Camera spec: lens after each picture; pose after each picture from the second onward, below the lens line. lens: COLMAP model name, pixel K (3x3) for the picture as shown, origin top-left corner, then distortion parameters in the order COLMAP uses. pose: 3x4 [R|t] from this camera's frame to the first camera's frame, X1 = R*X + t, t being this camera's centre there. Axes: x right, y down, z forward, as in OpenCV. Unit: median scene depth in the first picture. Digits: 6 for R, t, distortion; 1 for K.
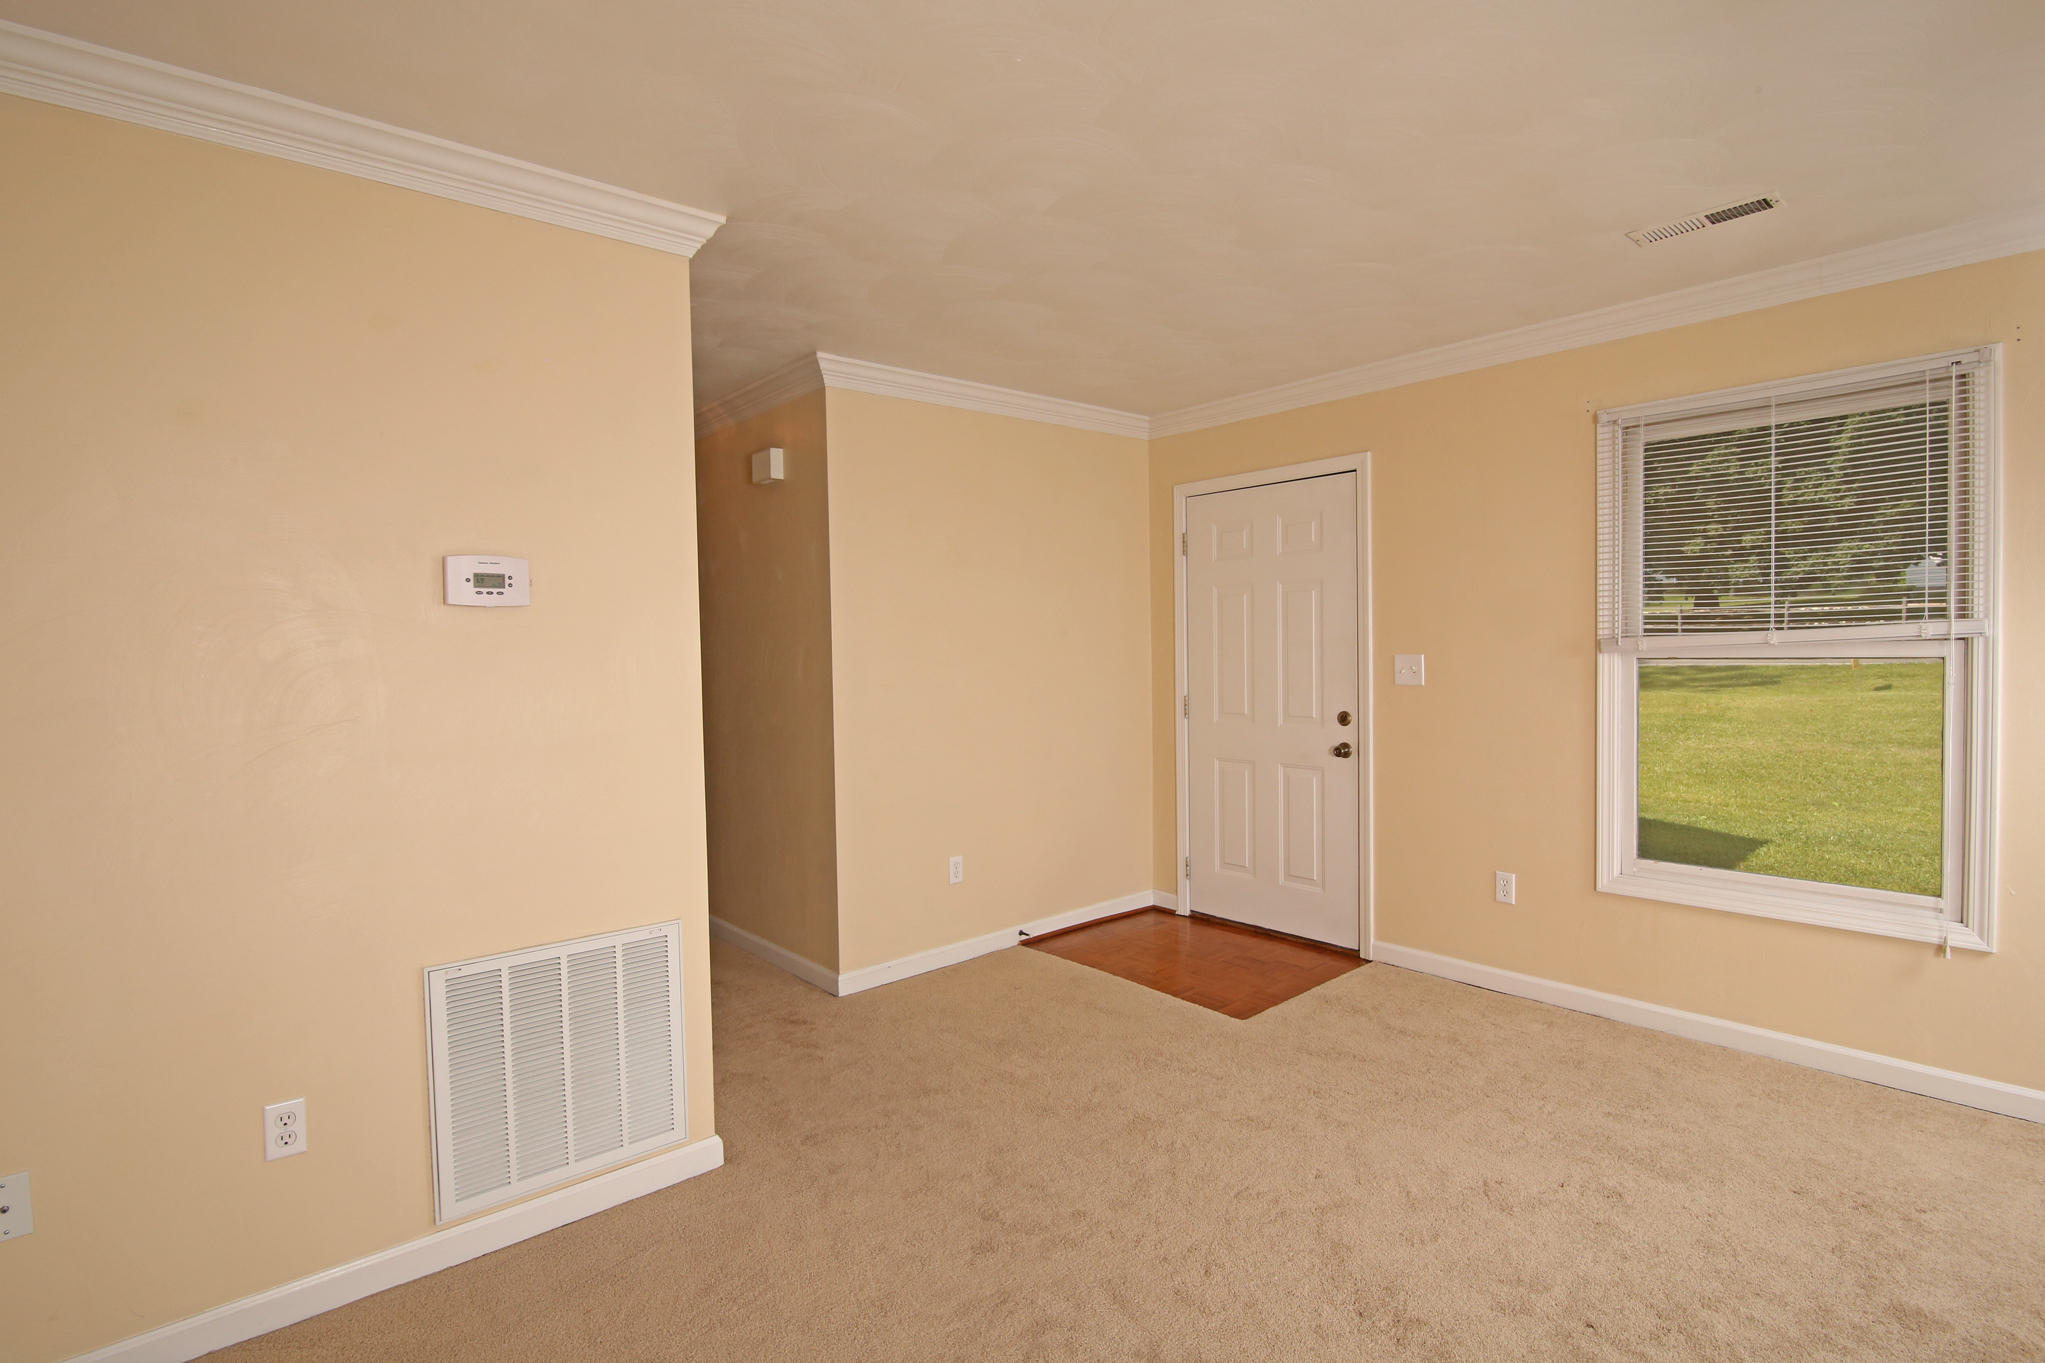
lens RADIAL K [[989.3, 0, 1026.1], [0, 989.3, 677.2], [0, 0, 1]] dist [-0.019477, 0.000077]
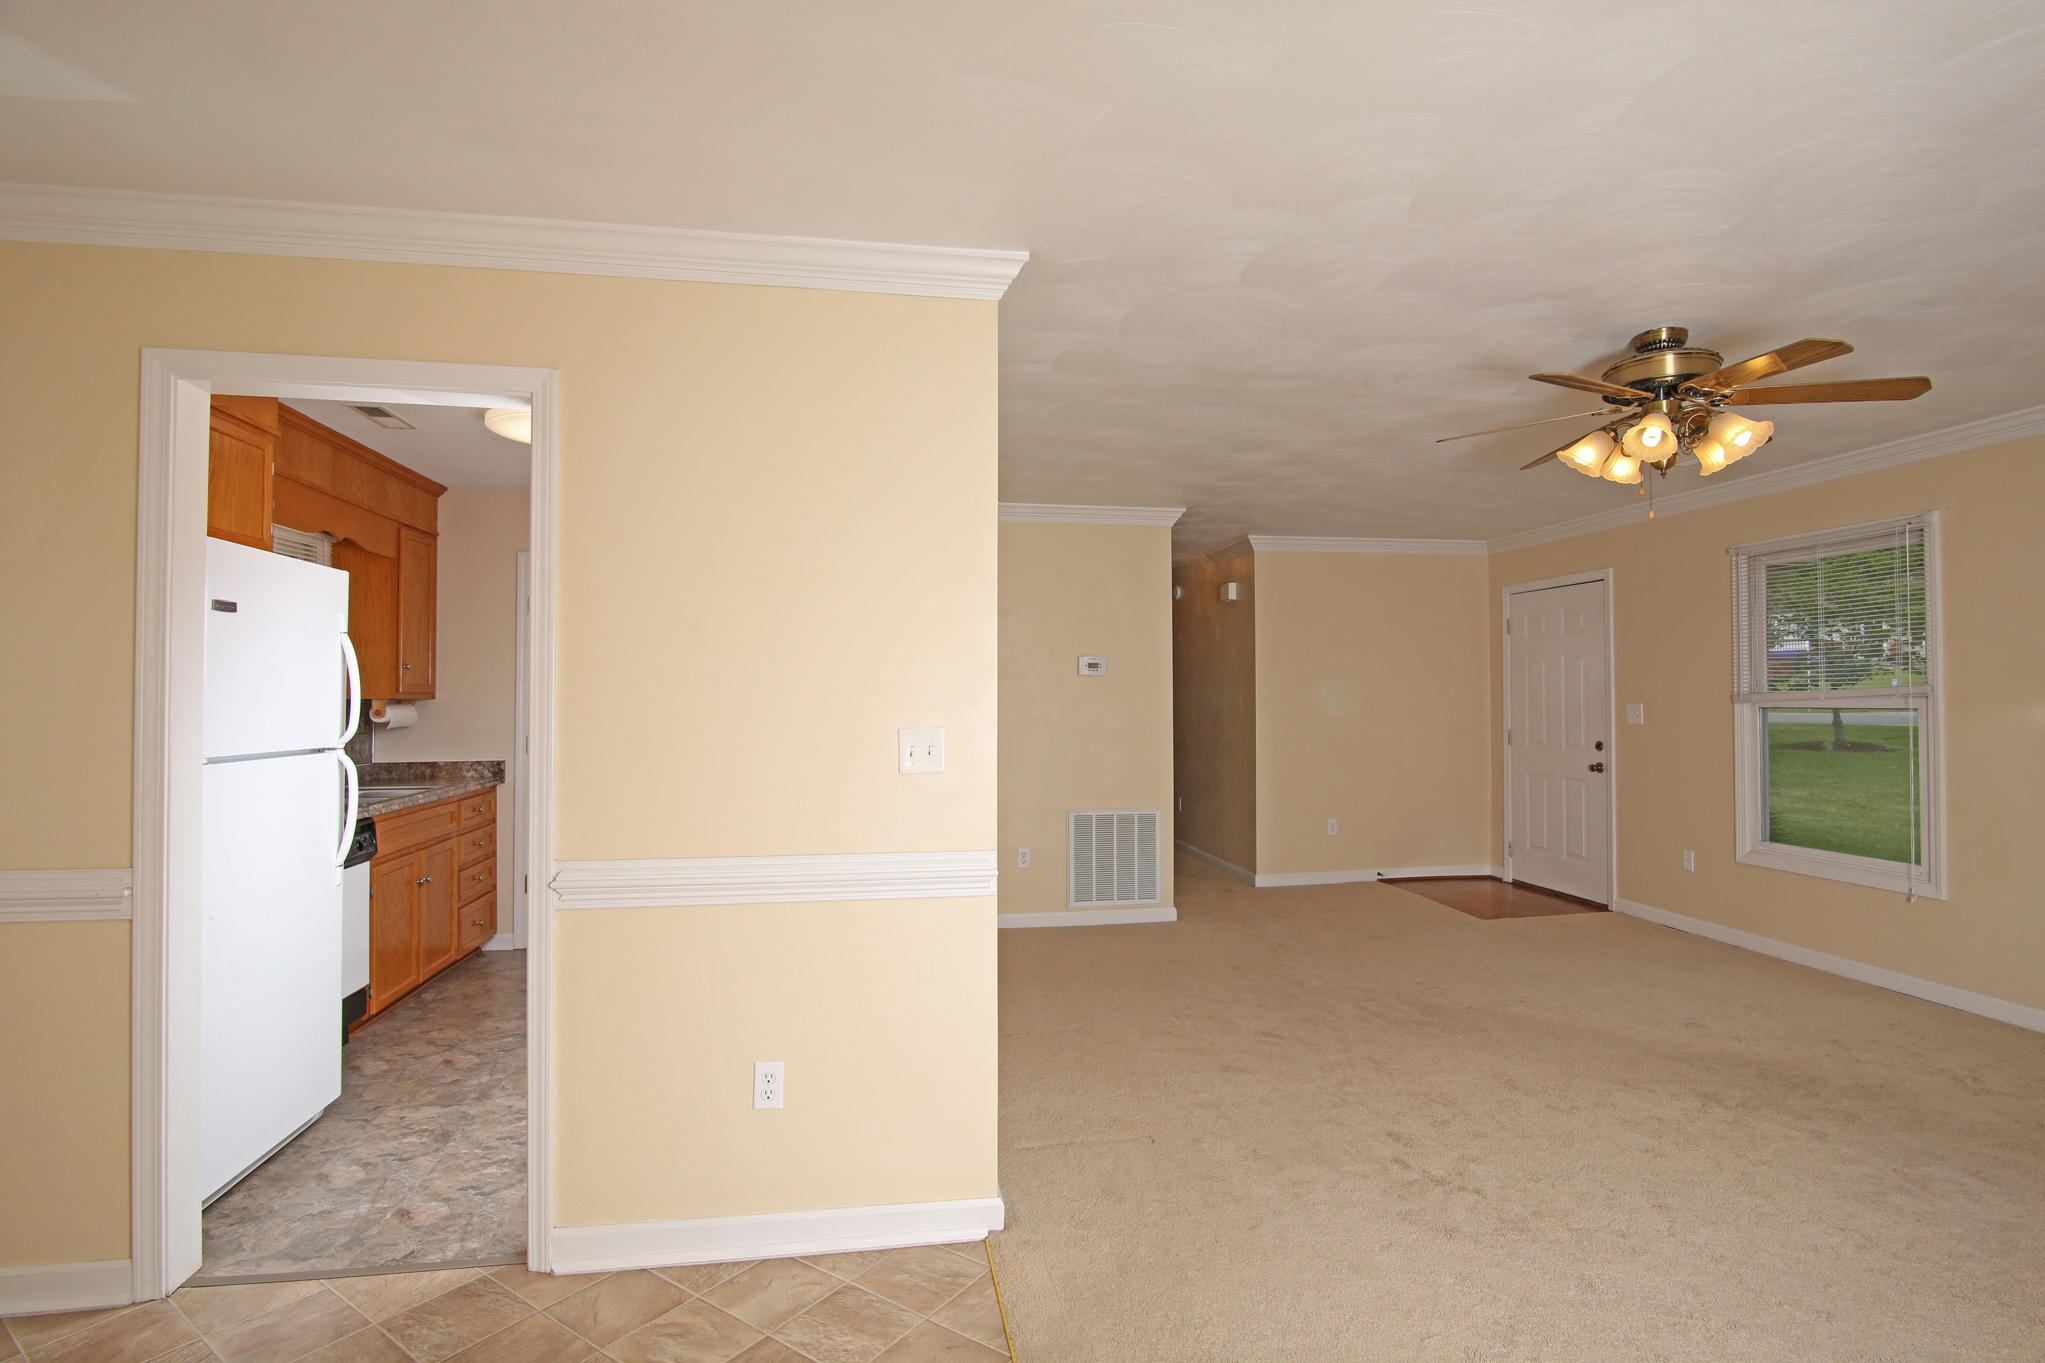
lens RADIAL K [[994.5, 0, 1022.3], [0, 994.5, 671.8], [0, 0, 1]] dist [-0.017362, 0.000100]
pose [[0.851226, 0.003225, -0.524790, 0.375420], [-0.030090, 0.998636, -0.042671, 0.020588], [0.523937, 0.052114, 0.850162, -0.740931]]
